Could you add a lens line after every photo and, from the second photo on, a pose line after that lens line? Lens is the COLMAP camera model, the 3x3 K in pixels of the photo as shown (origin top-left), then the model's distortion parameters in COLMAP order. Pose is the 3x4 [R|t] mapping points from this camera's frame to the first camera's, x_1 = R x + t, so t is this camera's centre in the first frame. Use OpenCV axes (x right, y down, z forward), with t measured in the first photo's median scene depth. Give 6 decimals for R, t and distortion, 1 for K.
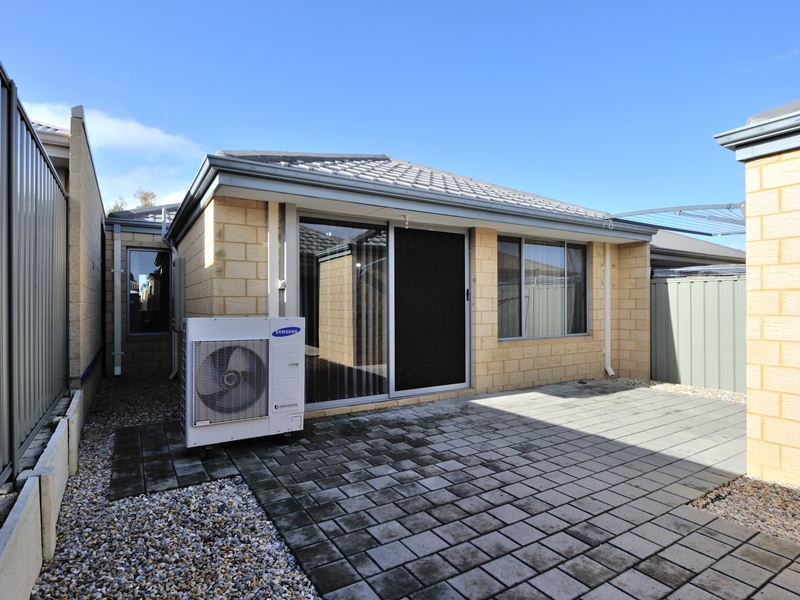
lens RADIAL K [[441.0, 0, 404.7], [0, 441.0, 301.5], [0, 0, 1]] dist [-0.012884, -0.001656]
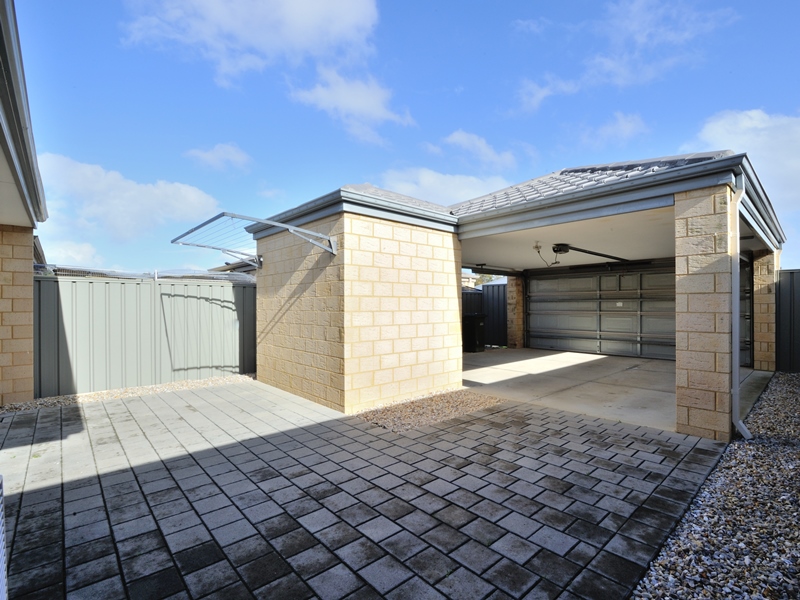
lens RADIAL K [[384.7, 0, 407.7], [0, 384.7, 302.3], [0, 0, 1]] dist [-0.016642, -0.000777]
pose [[-0.175752, 0.009582, 0.984388, -0.583110], [-0.002389, 0.999946, -0.010160, 0.011077], [-0.984432, -0.004137, -0.175719, 1.005076]]
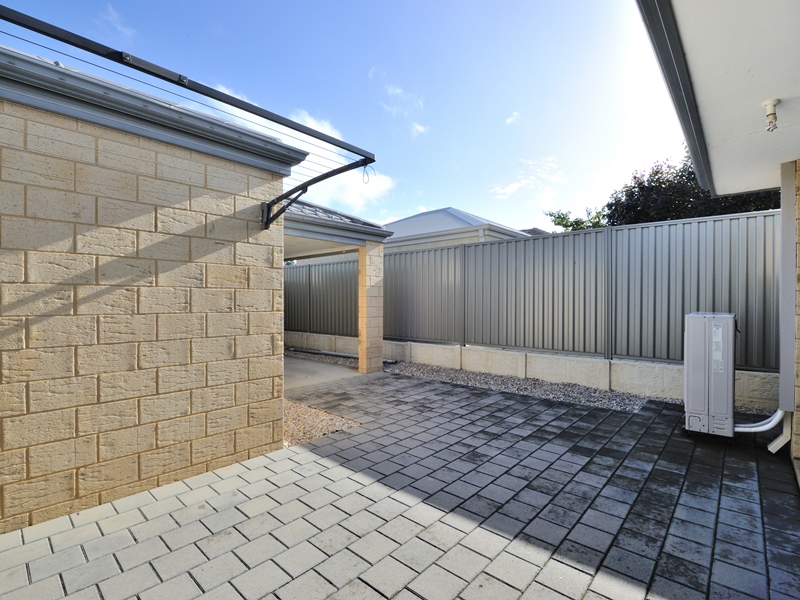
lens RADIAL K [[384.7, 0, 403.5], [0, 384.7, 304.2], [0, 0, 1]] dist [-0.016642, -0.000777]
pose [[-0.961471, 0.003665, -0.274883, 0.745950], [0.003814, 0.999993, -0.000005, 0.012600], [0.274881, -0.001054, -0.961478, 2.024195]]
